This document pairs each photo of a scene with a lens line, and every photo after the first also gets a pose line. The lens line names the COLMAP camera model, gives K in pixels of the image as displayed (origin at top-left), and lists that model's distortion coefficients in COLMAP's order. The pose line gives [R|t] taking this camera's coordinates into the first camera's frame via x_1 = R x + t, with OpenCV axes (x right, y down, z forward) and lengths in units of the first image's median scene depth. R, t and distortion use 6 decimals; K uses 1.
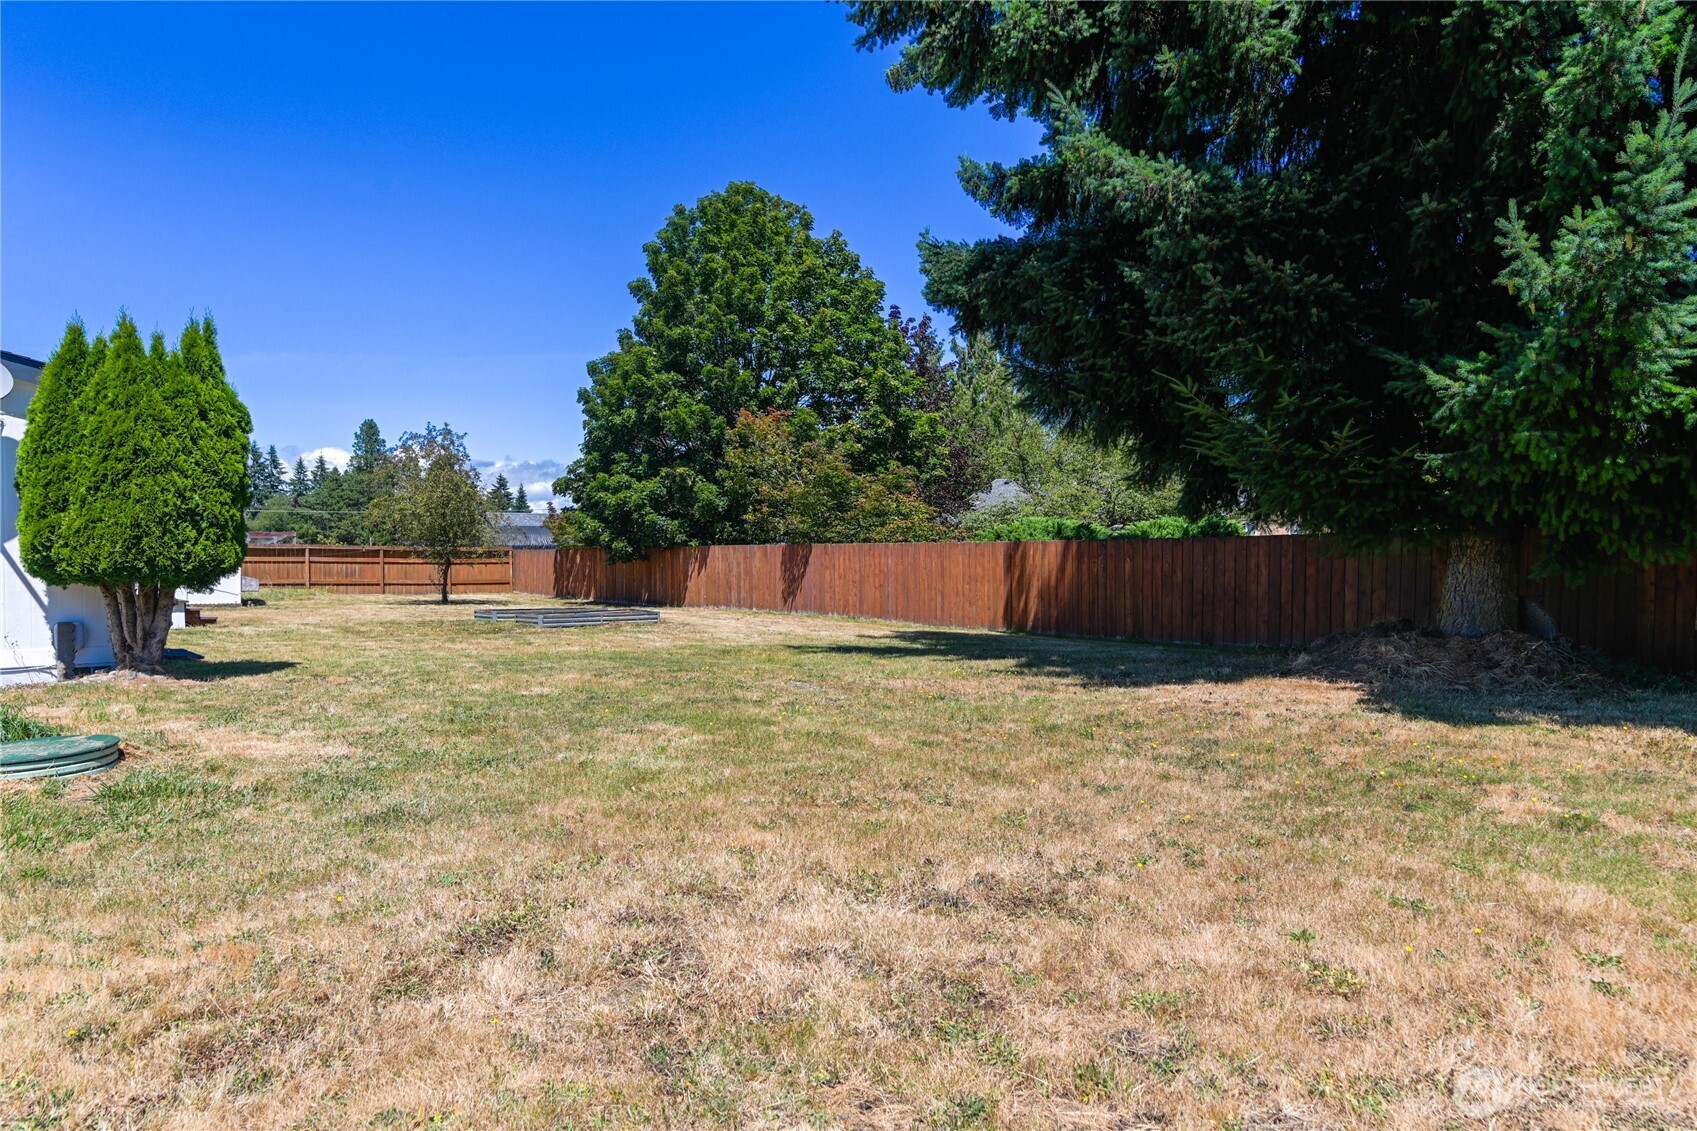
lens RADIAL K [[1169.4, 0, 848.5], [0, 1169.4, 565.5], [0, 0, 1]] dist [0.001559, 0.000013]
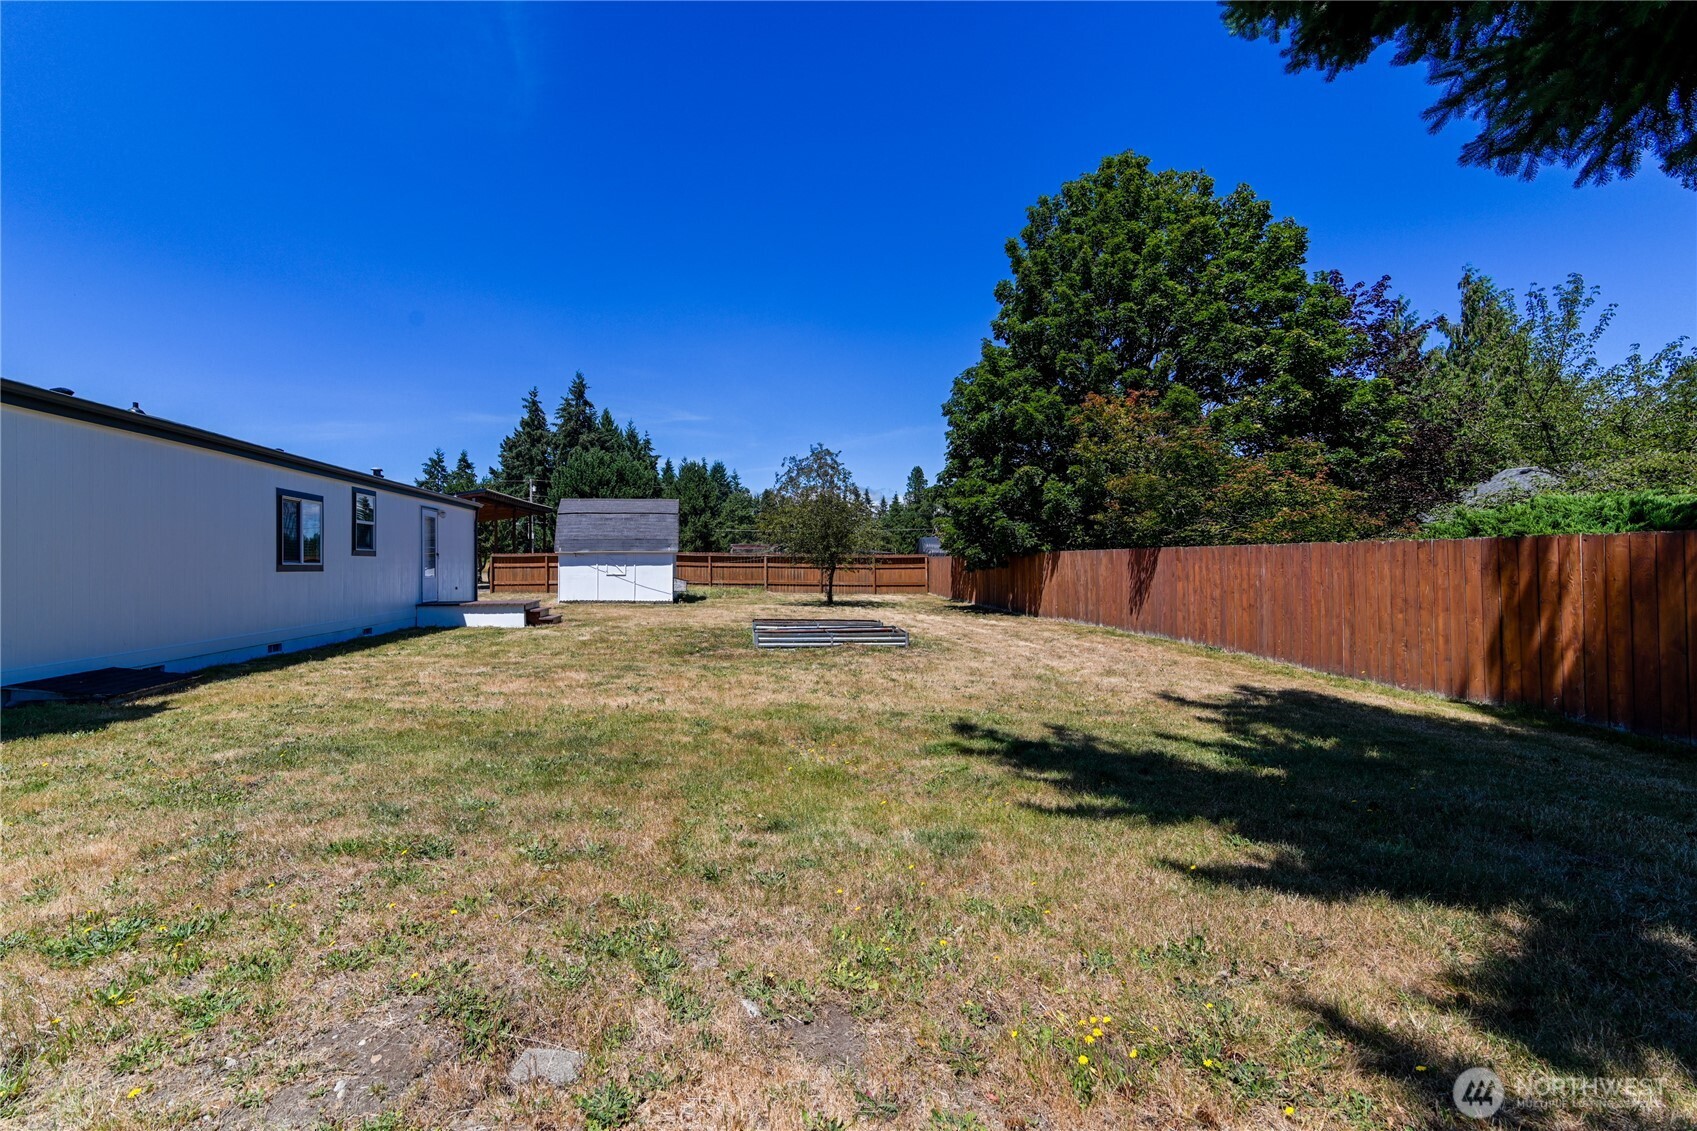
lens RADIAL K [[705.2, 0, 848.5], [0, 705.2, 565.5], [0, 0, 1]] dist [-0.013415, 0.018986]
pose [[0.803047, 0.002822, -0.595909, 0.074290], [-0.002620, 0.999996, 0.001204, -0.005699], [0.595910, 0.000595, 0.803051, 0.455568]]
